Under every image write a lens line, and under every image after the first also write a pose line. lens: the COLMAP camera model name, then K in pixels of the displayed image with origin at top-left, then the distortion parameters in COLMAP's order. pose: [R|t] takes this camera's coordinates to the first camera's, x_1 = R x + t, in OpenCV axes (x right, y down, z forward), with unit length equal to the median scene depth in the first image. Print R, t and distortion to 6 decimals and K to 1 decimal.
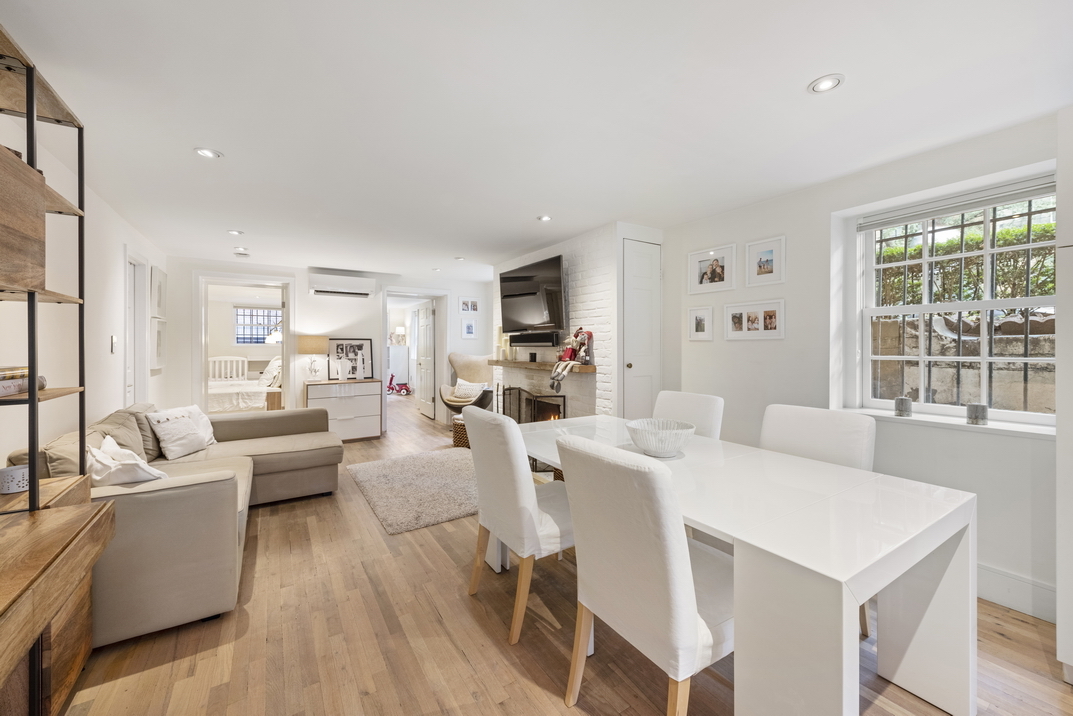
lens RADIAL K [[420.8, 0, 543.0], [0, 420.8, 348.6], [0, 0, 1]] dist [0.001530, 0.000094]
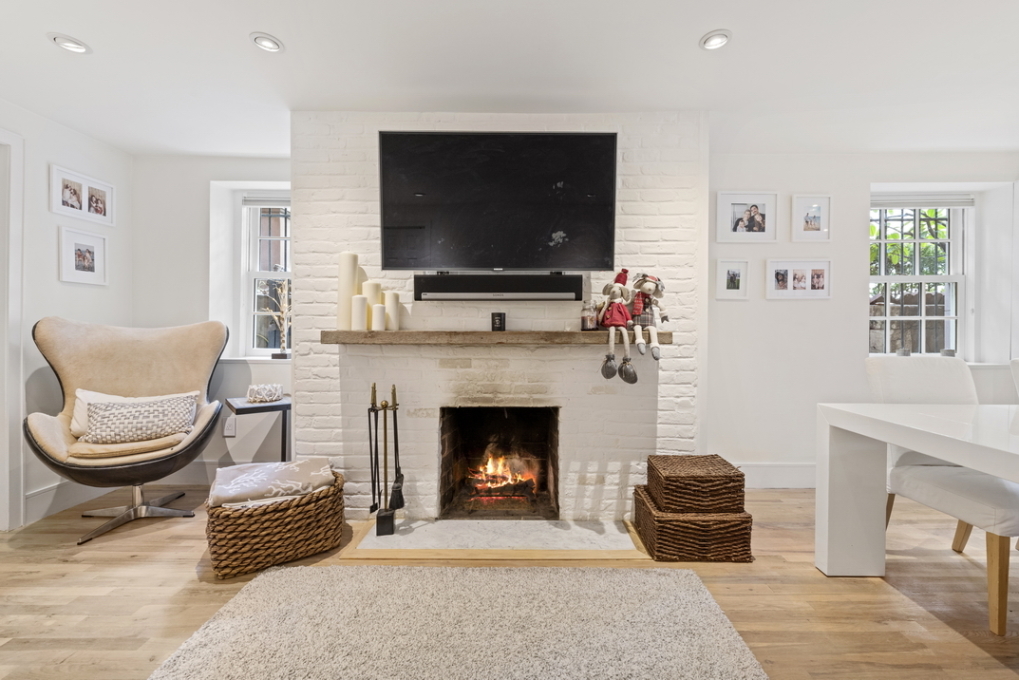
lens RADIAL K [[408.9, 0, 514.8], [0, 408.9, 332.0], [0, 0, 1]] dist [0.000853, -0.000063]
pose [[0.544856, -0.010281, 0.838467, -0.544028], [0.003012, 0.999942, 0.010304, 0.035907], [-0.838524, -0.003089, 0.544856, 0.926382]]
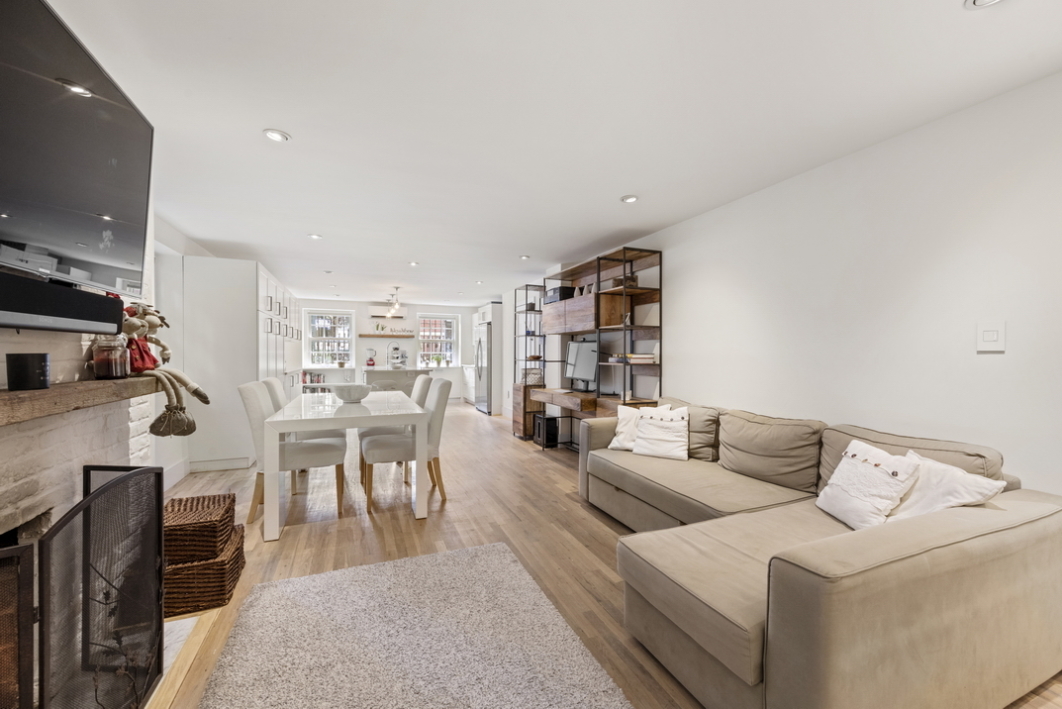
lens RADIAL K [[416.5, 0, 530.2], [0, 416.5, 355.5], [0, 0, 1]] dist [0.001530, 0.000094]
pose [[-0.985315, -0.015145, 0.170075, -0.474365], [-0.013208, 0.999834, 0.012516, 0.003541], [-0.170236, 0.010086, -0.985352, 1.557936]]
